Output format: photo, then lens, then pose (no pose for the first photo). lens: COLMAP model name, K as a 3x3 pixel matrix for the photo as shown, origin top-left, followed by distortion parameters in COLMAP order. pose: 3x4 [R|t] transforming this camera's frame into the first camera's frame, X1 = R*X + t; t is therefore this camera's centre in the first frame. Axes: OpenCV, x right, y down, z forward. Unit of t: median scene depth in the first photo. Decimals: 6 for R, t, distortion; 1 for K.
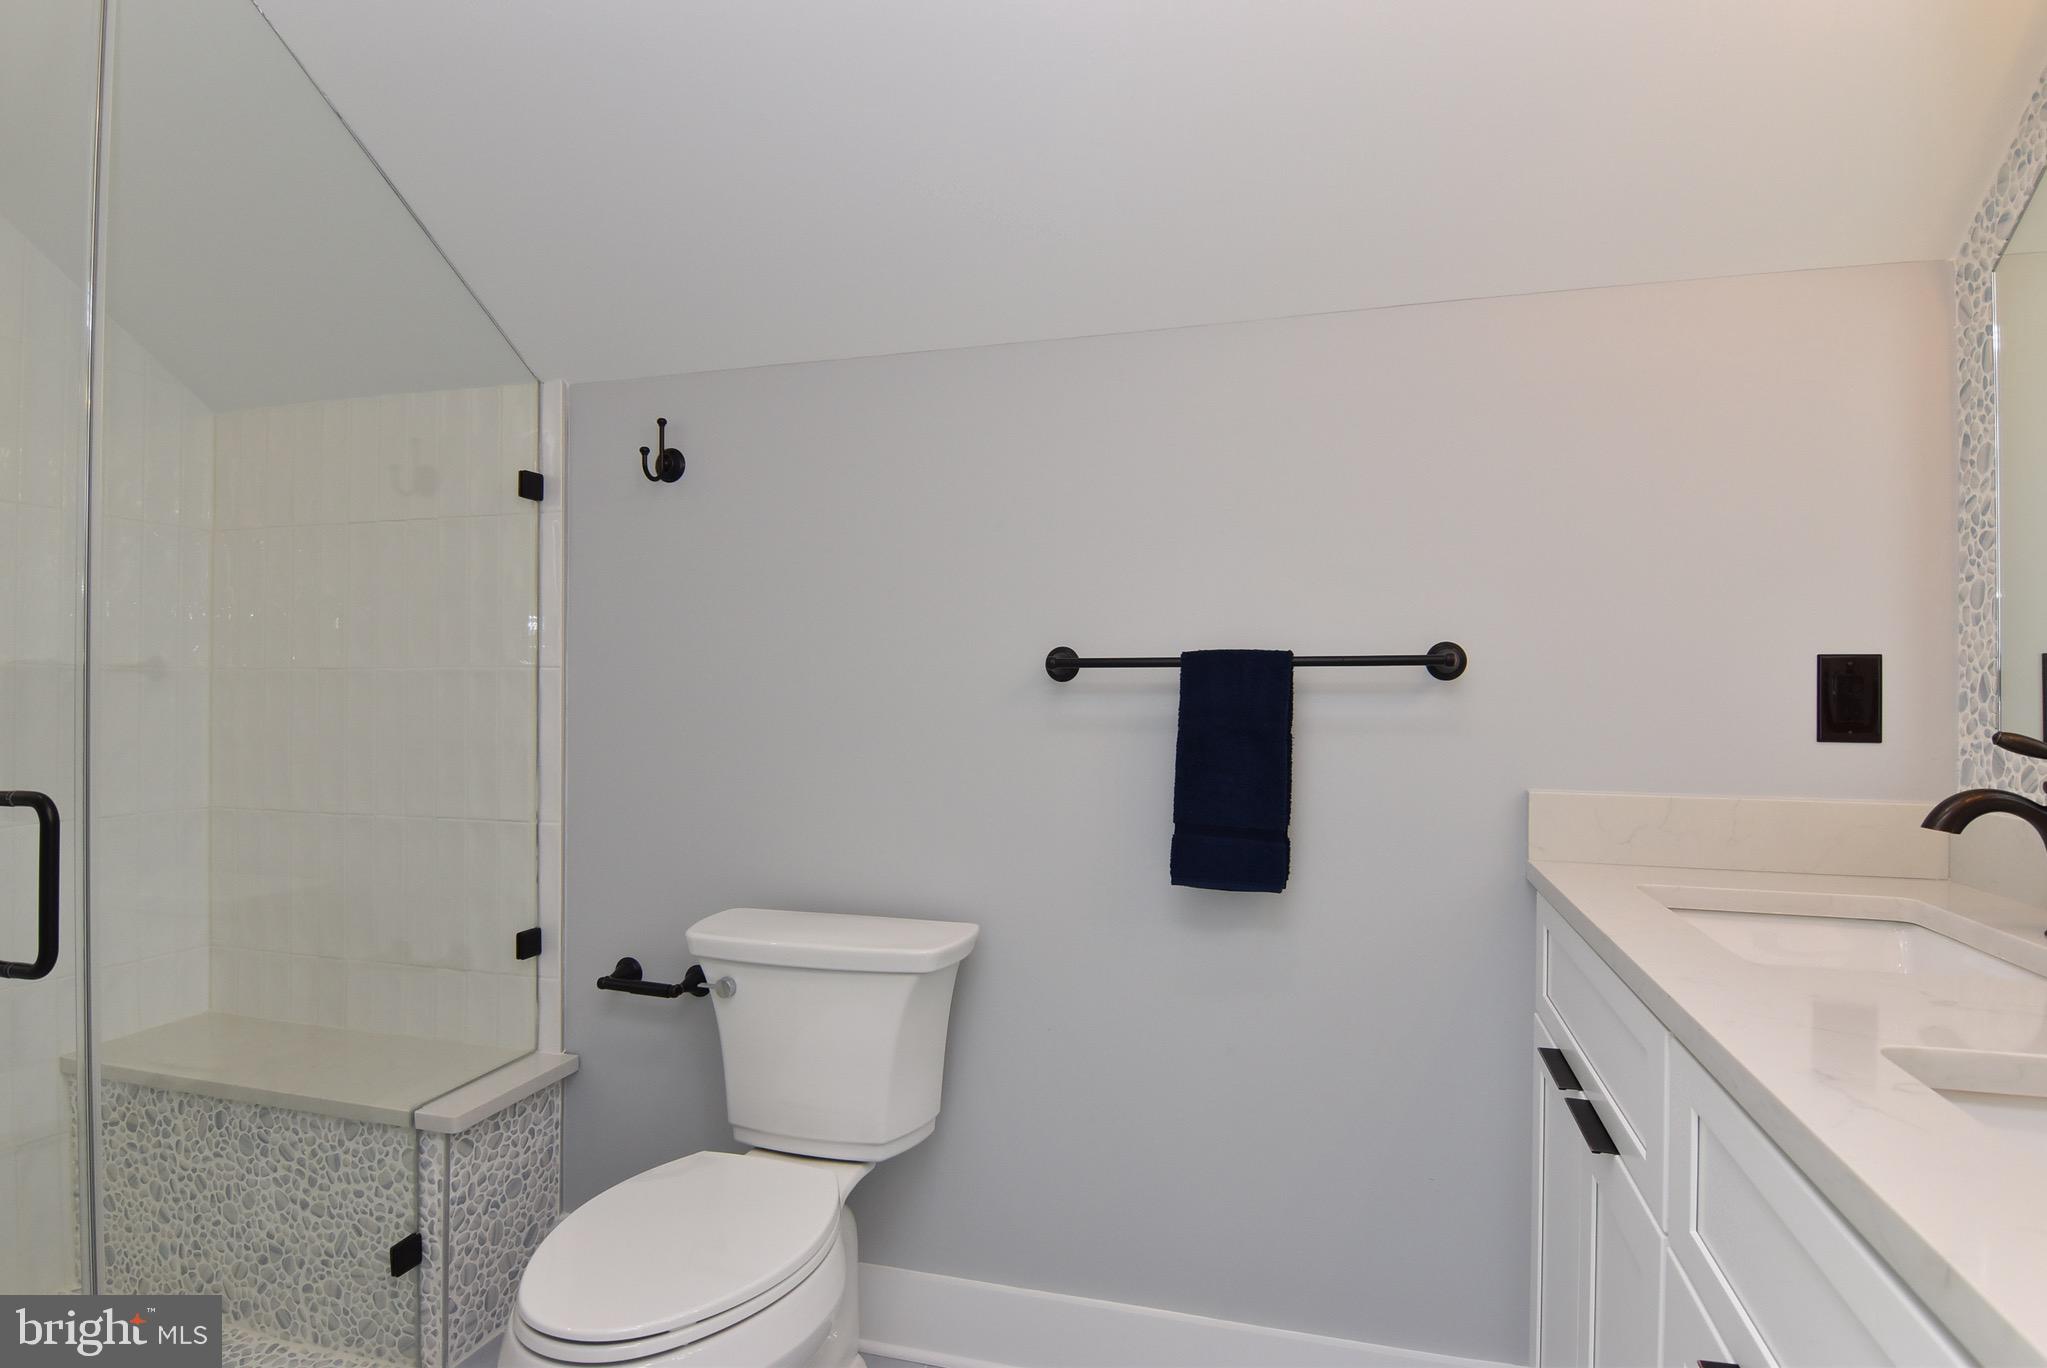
lens RADIAL K [[1096.3, 0, 1011.5], [0, 1096.3, 693.7], [0, 0, 1]] dist [0.001283, -0.015232]
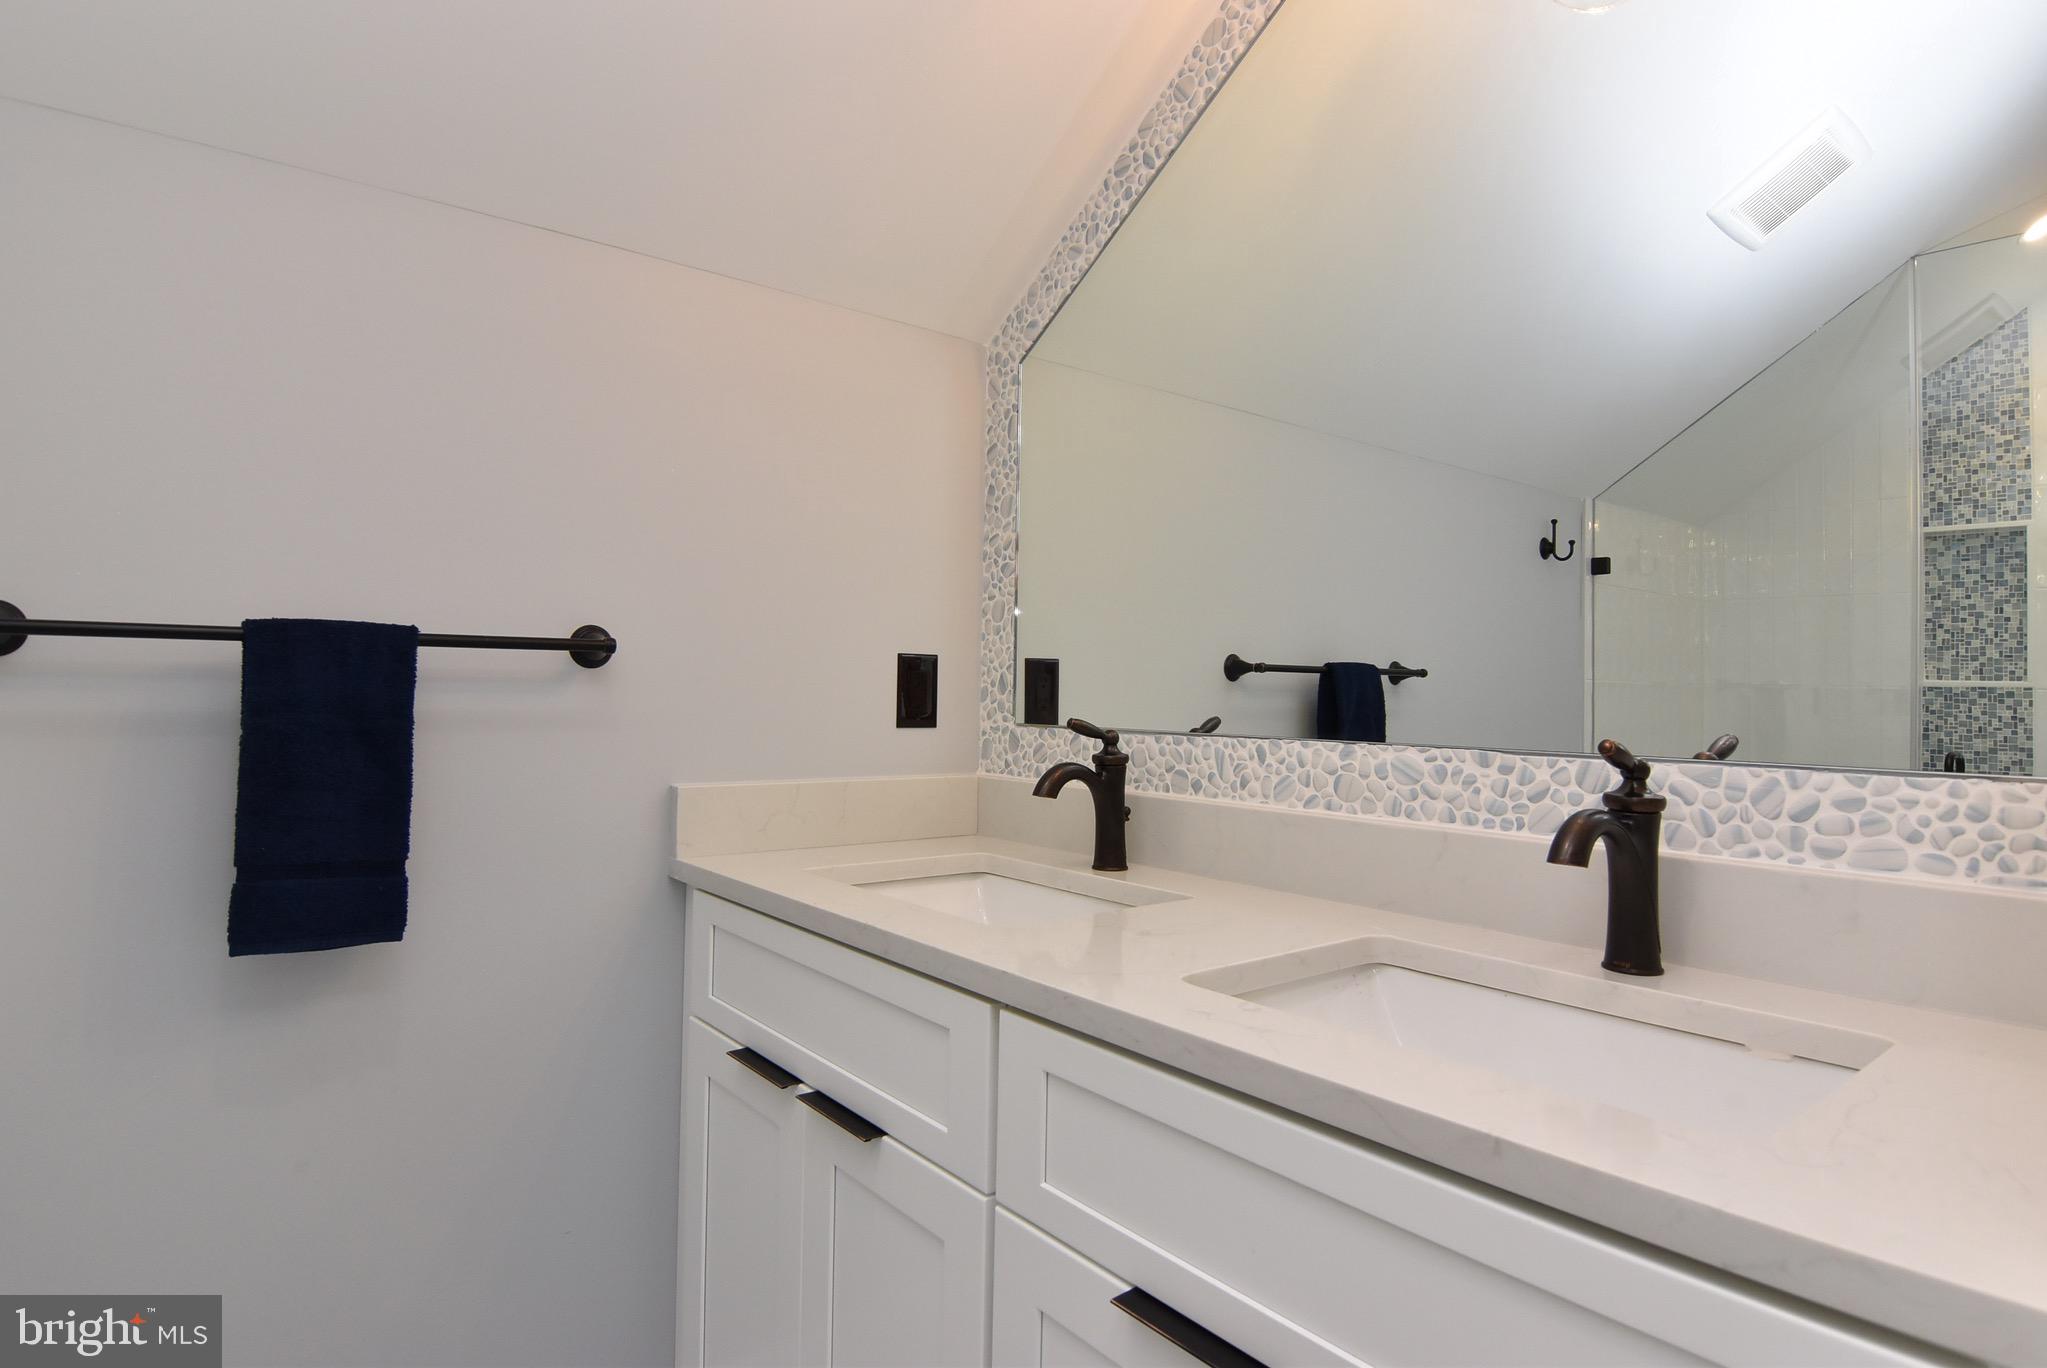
lens RADIAL K [[1096.3, 0, 1029.4], [0, 1096.3, 693.6], [0, 0, 1]] dist [0.001283, -0.015232]
pose [[0.554583, 0.001120, 0.832127, -0.174679], [-0.014322, 0.999864, 0.008200, -0.004536], [-0.832005, -0.016465, 0.554524, 0.243974]]
